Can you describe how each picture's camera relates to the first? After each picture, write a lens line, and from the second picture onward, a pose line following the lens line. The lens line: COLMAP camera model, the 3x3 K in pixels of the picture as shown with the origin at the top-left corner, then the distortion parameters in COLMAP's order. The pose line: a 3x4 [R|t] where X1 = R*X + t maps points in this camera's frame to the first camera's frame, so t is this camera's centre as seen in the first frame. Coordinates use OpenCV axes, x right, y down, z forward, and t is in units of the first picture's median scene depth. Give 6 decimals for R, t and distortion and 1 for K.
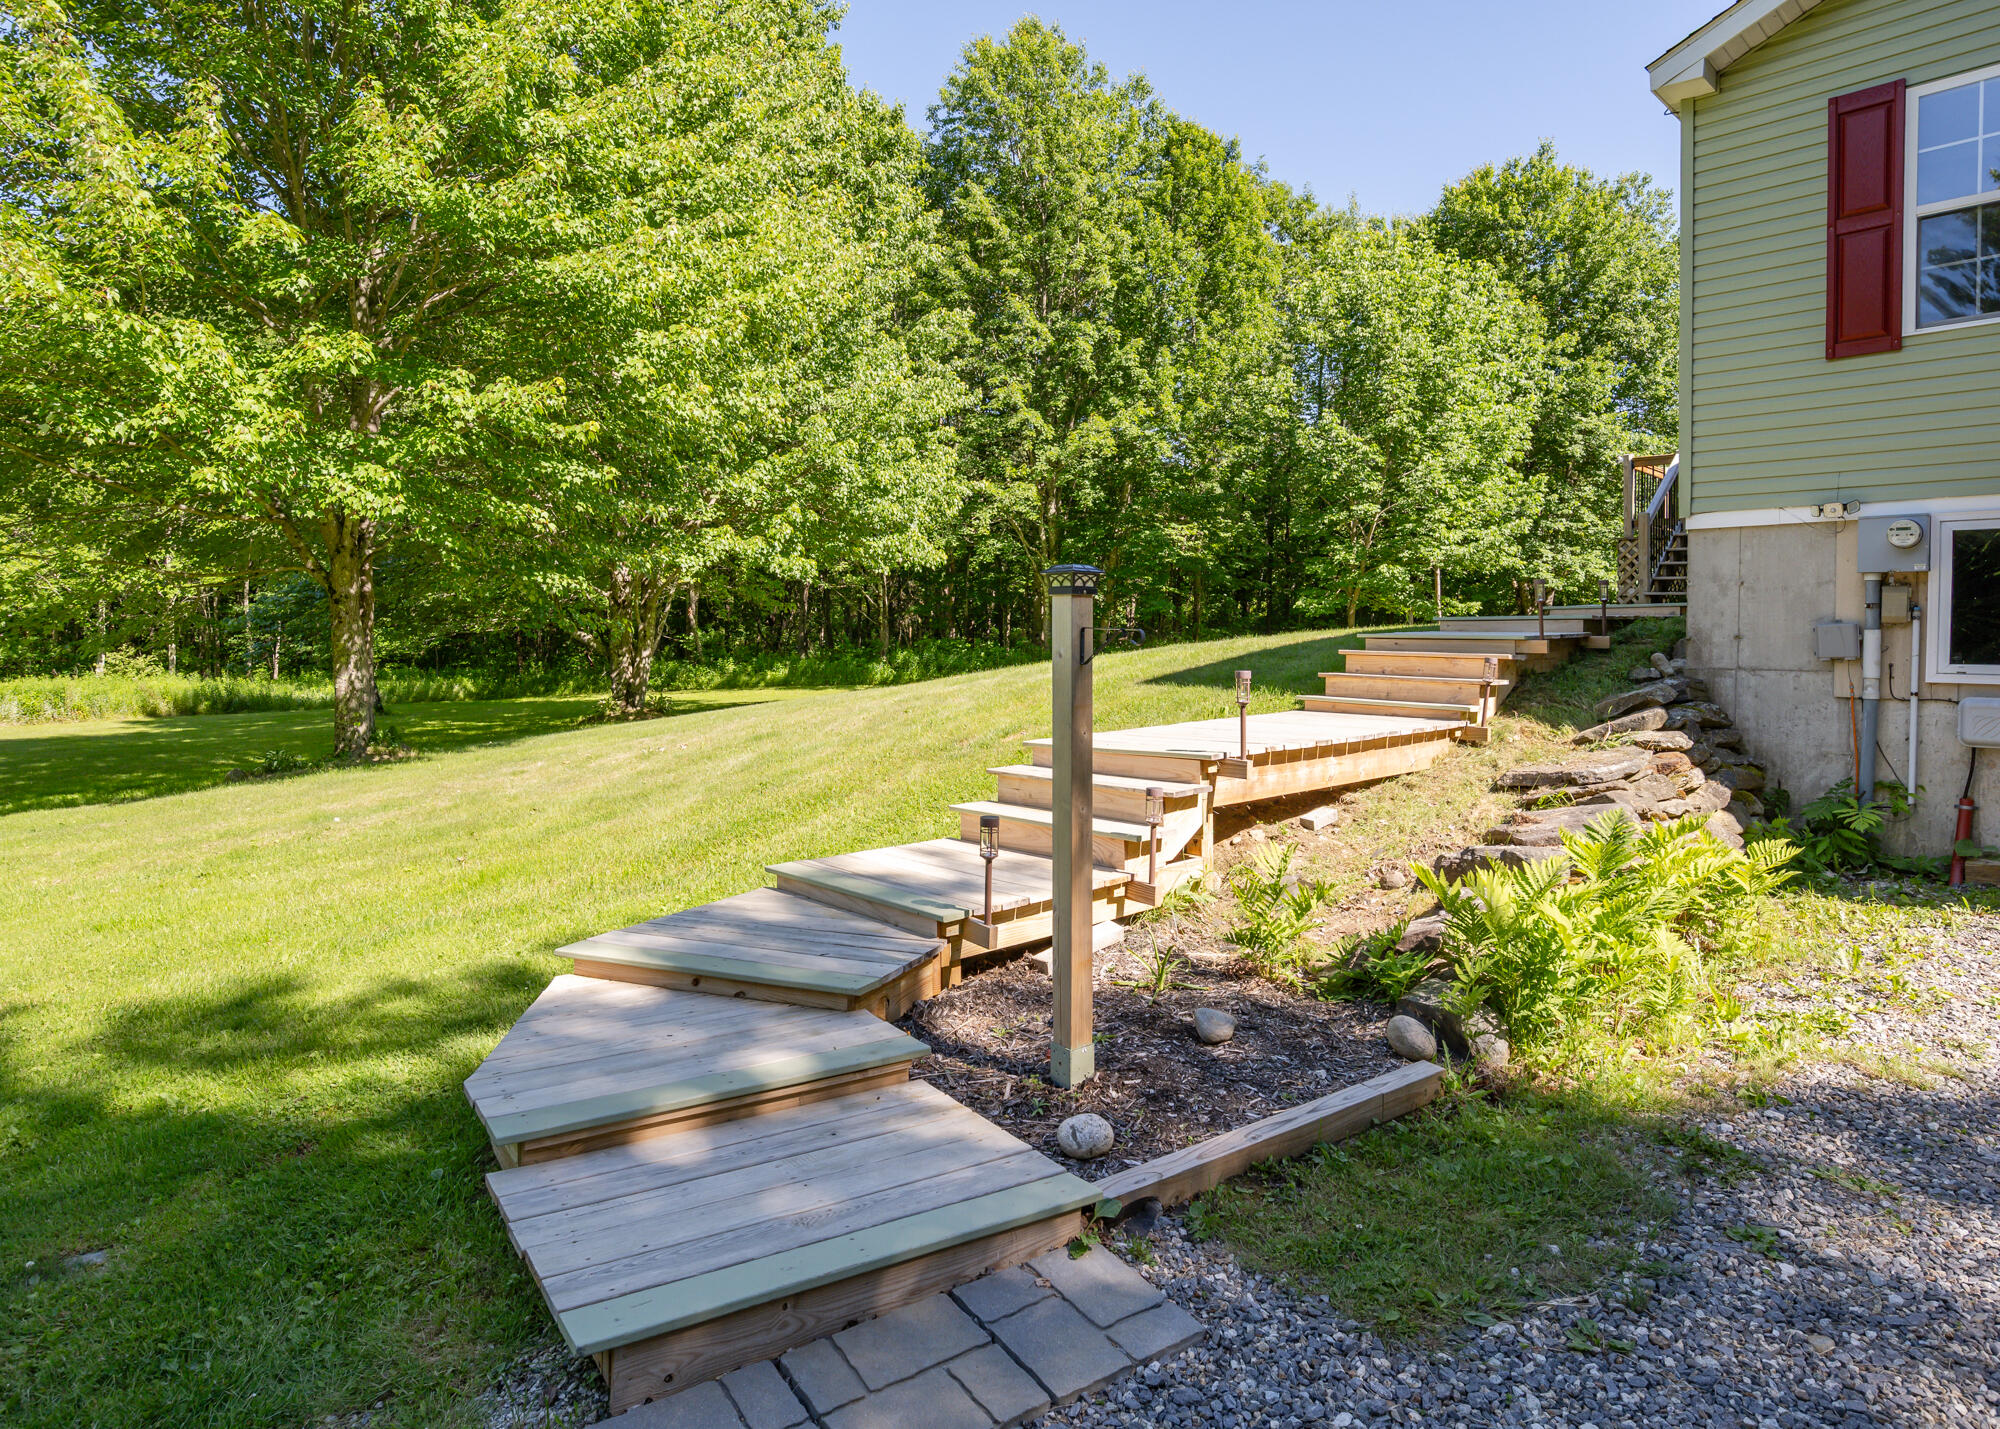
lens RADIAL K [[1213.7, 0, 956.4], [0, 1213.7, 655.2], [0, 0, 1]] dist [-0.043232, 0.016642]
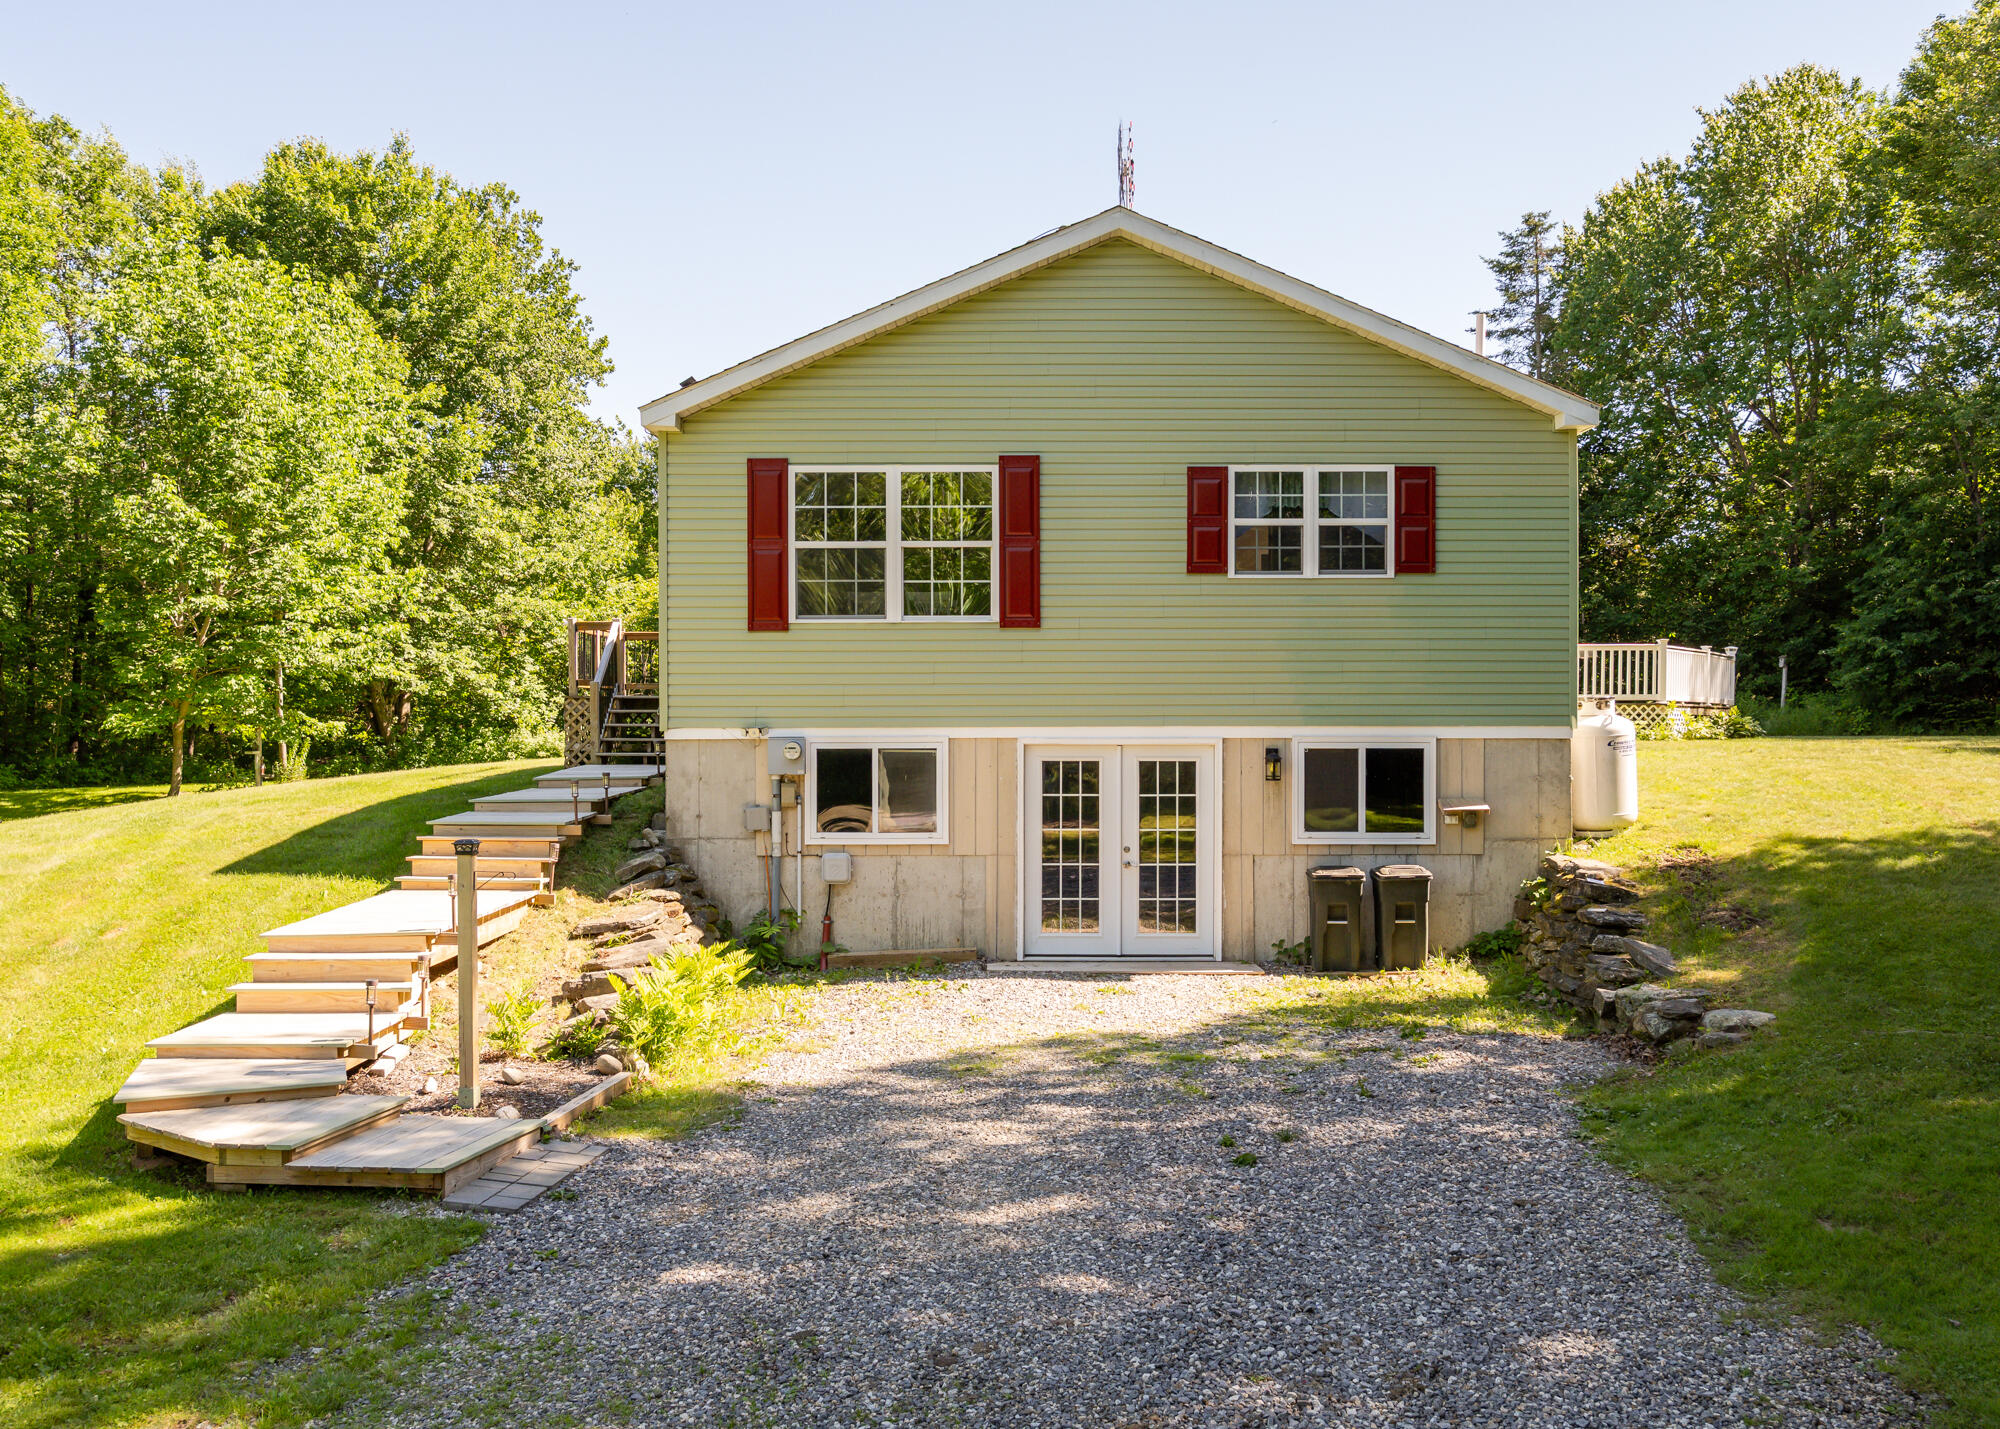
lens RADIAL K [[1780.1, 0, 1005.9], [0, 1780.1, 699.2], [0, 0, 1]] dist [-0.007183, 0.019037]
pose [[0.691193, -0.000330, 0.722670, -0.134914], [0.024664, 0.999428, -0.023134, -0.020724], [-0.722249, 0.033814, 0.690806, -0.158548]]
